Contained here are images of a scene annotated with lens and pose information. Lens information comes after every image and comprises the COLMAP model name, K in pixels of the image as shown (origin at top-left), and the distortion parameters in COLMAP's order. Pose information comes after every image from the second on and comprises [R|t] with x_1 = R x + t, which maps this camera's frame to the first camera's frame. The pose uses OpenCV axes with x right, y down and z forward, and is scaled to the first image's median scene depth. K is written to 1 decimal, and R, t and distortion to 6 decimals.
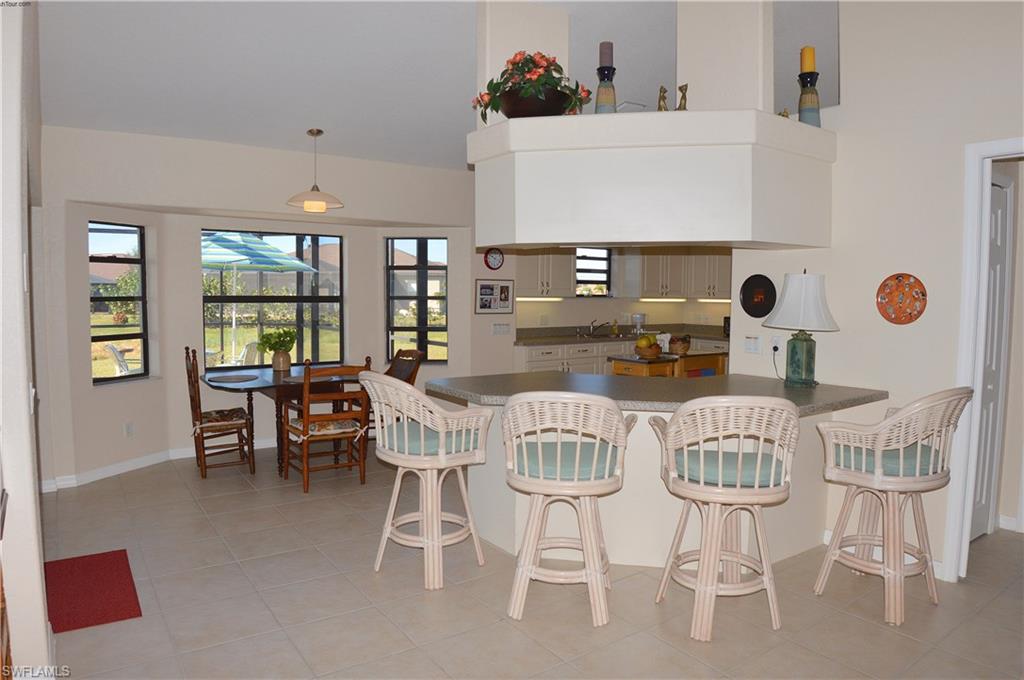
lens RADIAL K [[671.9, 0, 513.2], [0, 671.9, 339.6], [0, 0, 1]] dist [-0.091115, 0.001627]
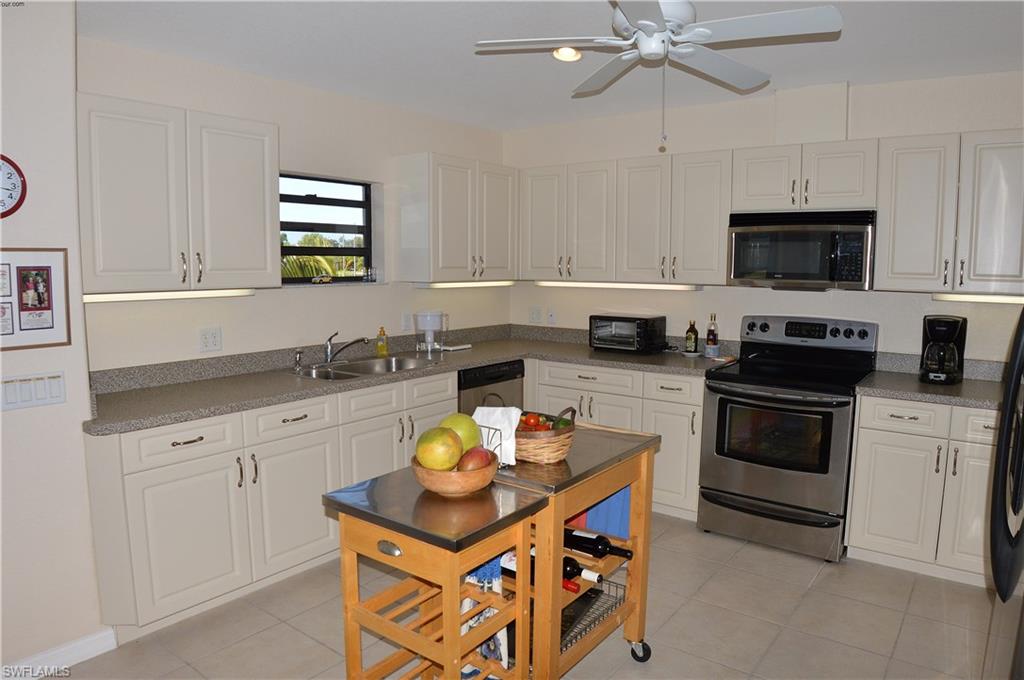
lens RADIAL K [[671.9, 0, 510.0], [0, 671.9, 337.6], [0, 0, 1]] dist [-0.091115, 0.001627]
pose [[0.956537, -0.035911, 0.289392, 0.123542], [0.022950, 0.998581, 0.048057, -0.053912], [-0.290707, -0.039327, 0.956004, 0.621457]]
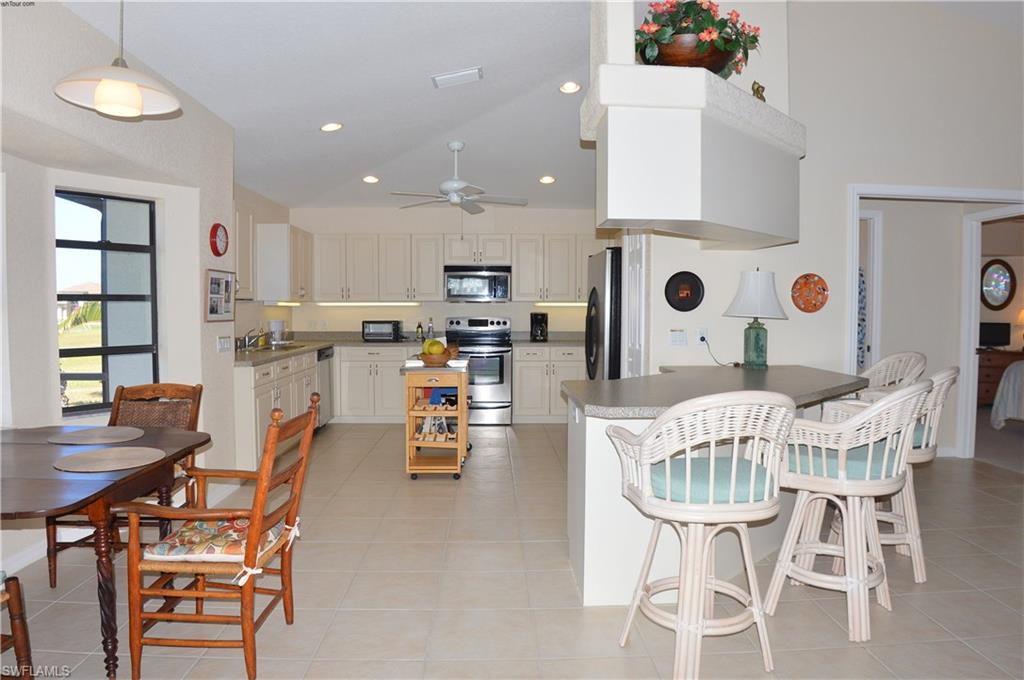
lens RADIAL K [[671.9, 0, 509.4], [0, 671.9, 336.9], [0, 0, 1]] dist [-0.091115, 0.001627]
pose [[0.545073, -0.042336, 0.837319, -0.422227], [0.059693, 0.998149, 0.011609, -0.013610], [-0.836261, 0.043654, 0.546591, 0.402203]]
